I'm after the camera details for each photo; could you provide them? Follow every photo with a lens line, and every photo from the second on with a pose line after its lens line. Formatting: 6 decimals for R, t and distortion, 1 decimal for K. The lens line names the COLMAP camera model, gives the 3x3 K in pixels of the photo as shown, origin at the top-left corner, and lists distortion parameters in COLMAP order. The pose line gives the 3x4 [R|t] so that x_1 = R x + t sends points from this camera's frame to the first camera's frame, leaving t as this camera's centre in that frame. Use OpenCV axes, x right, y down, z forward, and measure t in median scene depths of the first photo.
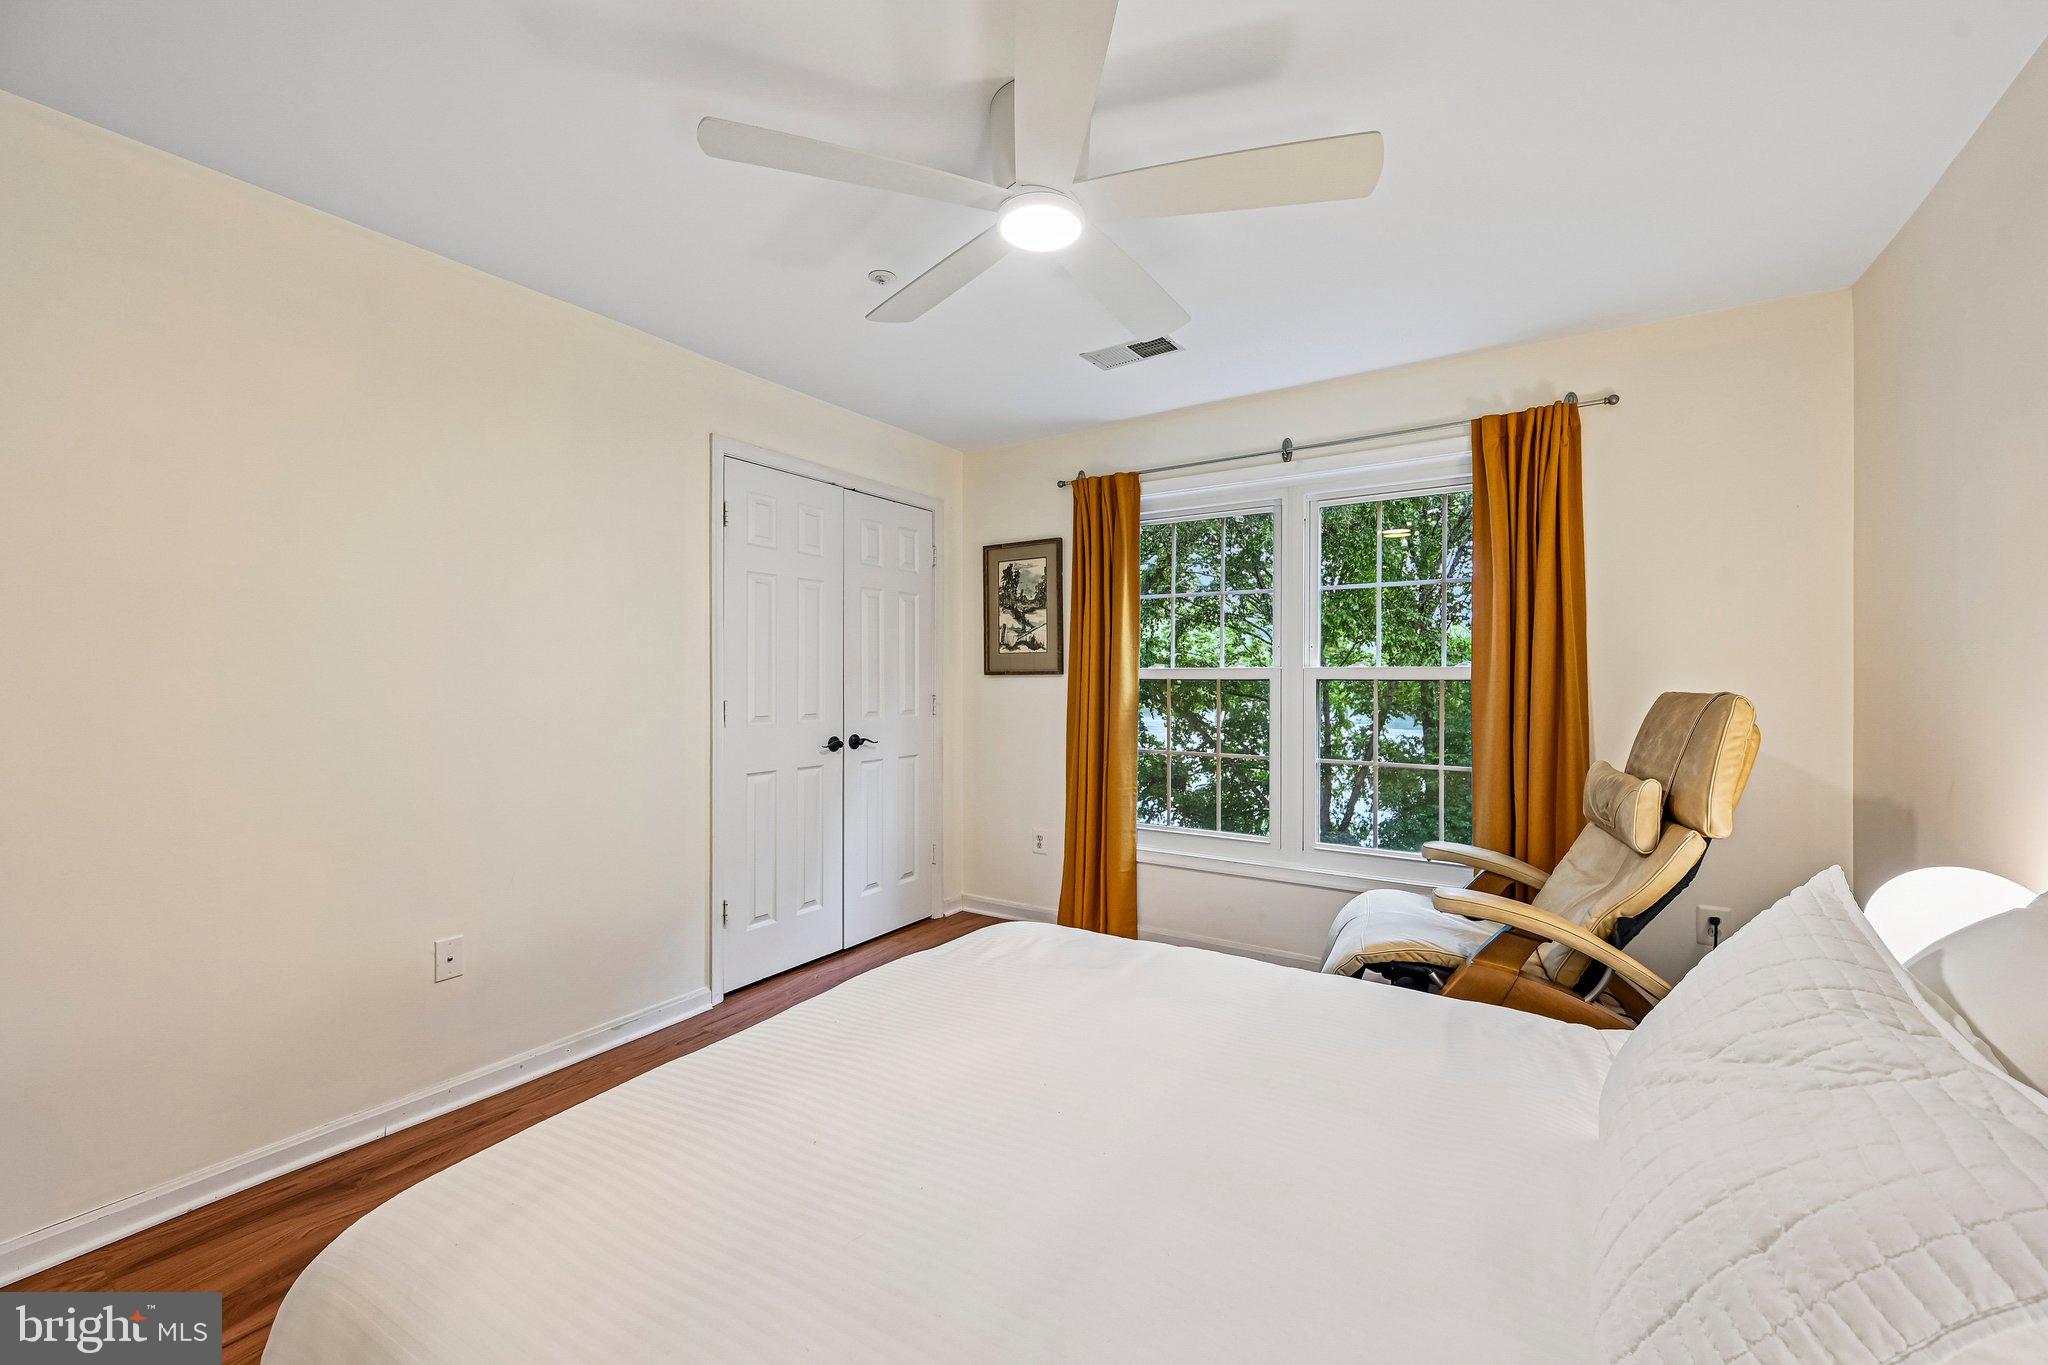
lens RADIAL K [[810.9, 0, 1023.9], [0, 810.9, 680.6], [0, 0, 1]] dist [-0.000243, -0.000260]
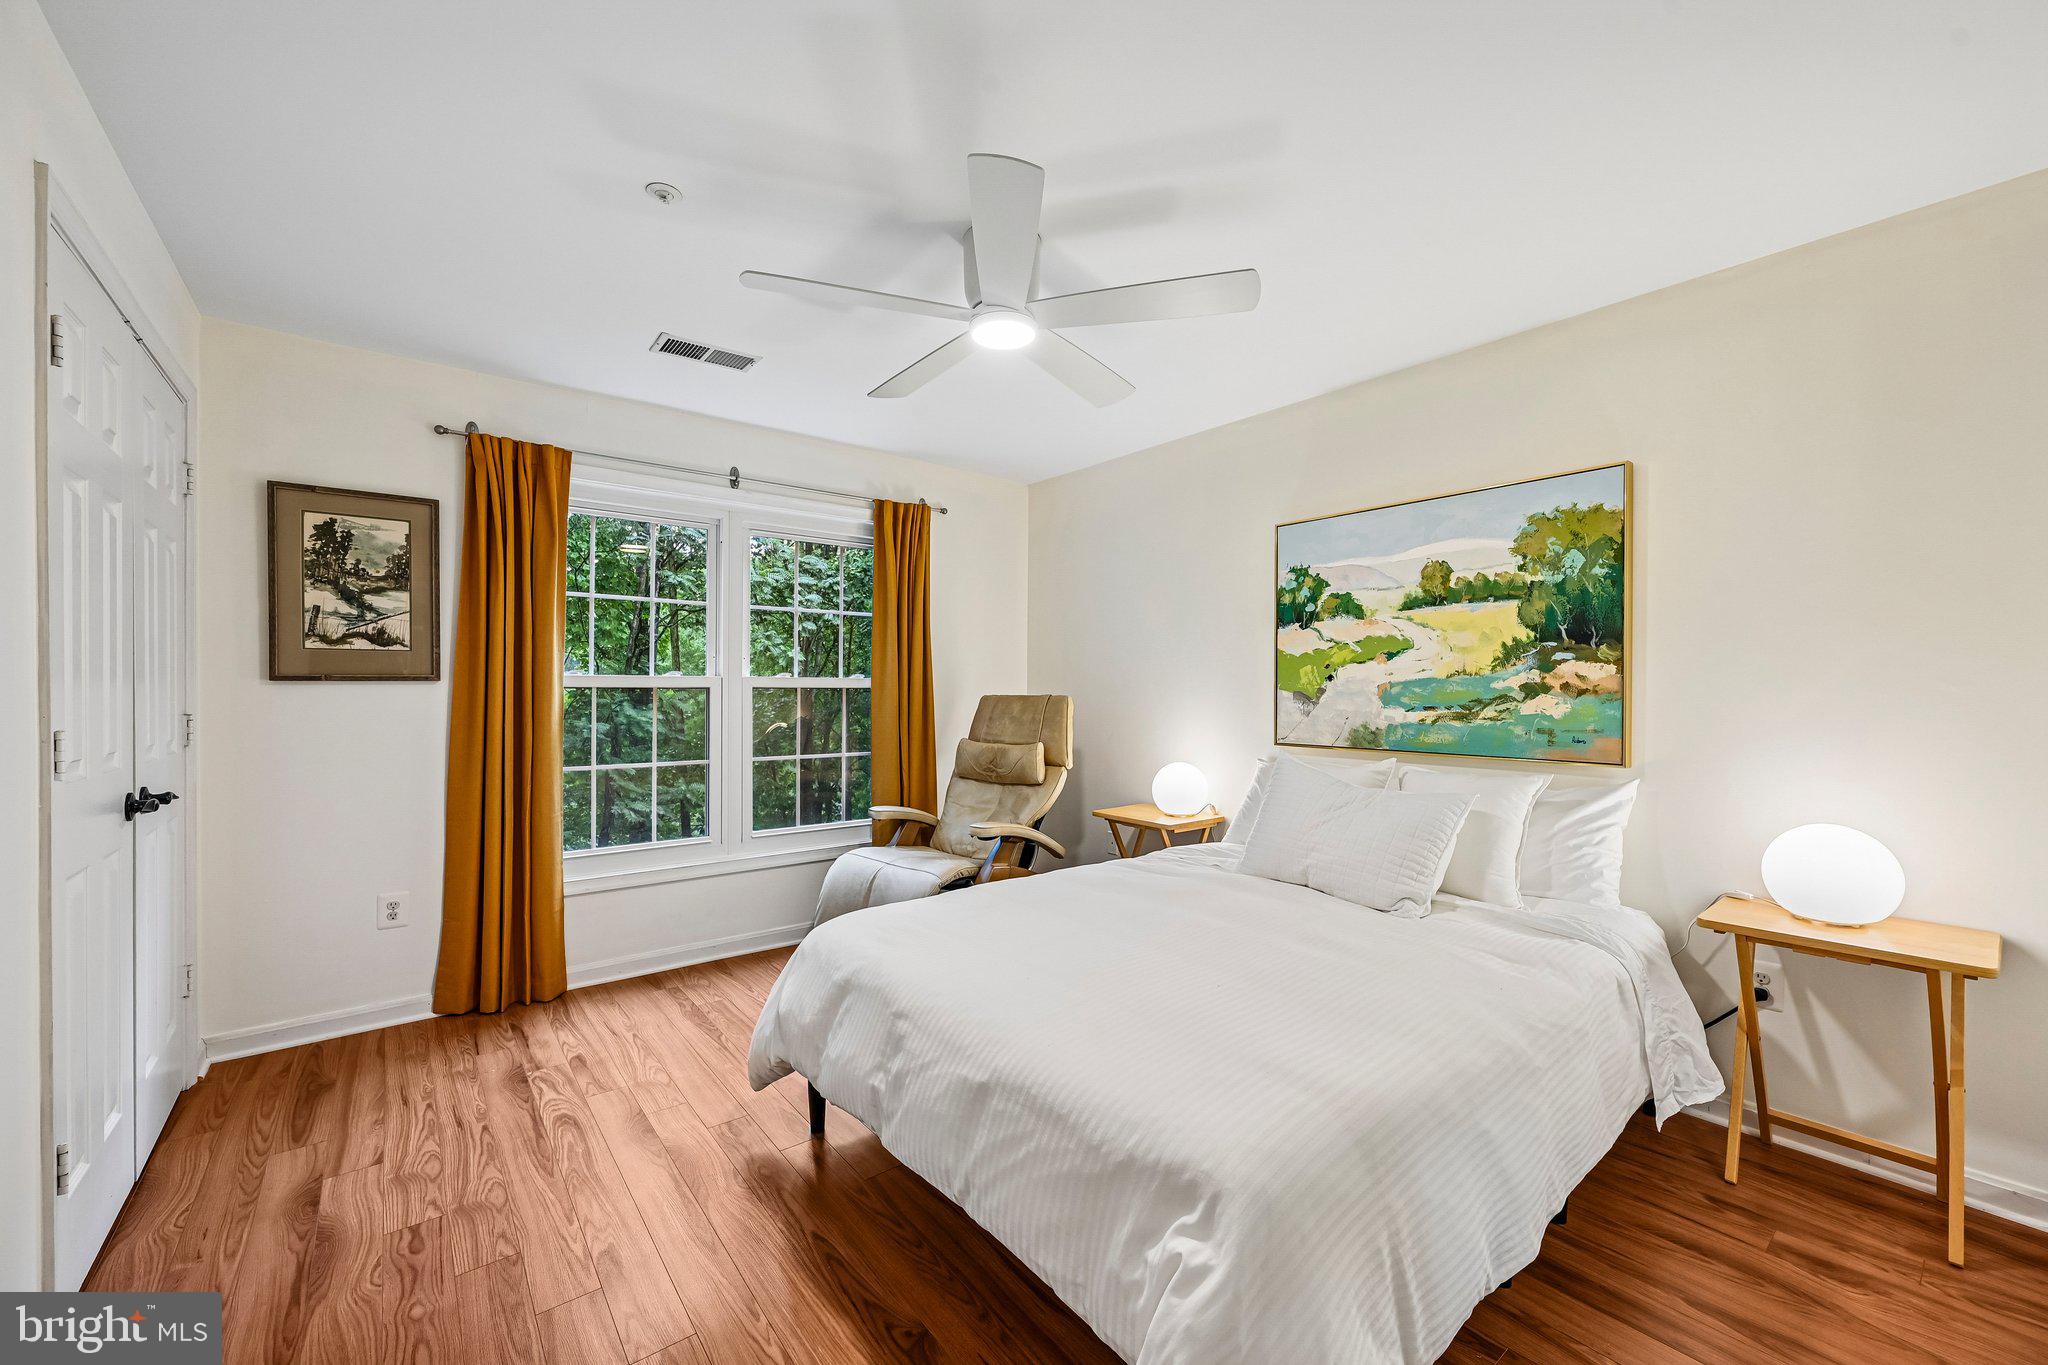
lens RADIAL K [[810.9, 0, 1019.3], [0, 810.9, 693.6], [0, 0, 1]] dist [-0.000243, -0.000260]
pose [[0.324990, -0.006232, 0.945697, -0.487489], [0.000186, 0.999979, 0.006526, -0.000550], [-0.945717, -0.001945, 0.324984, 0.235050]]
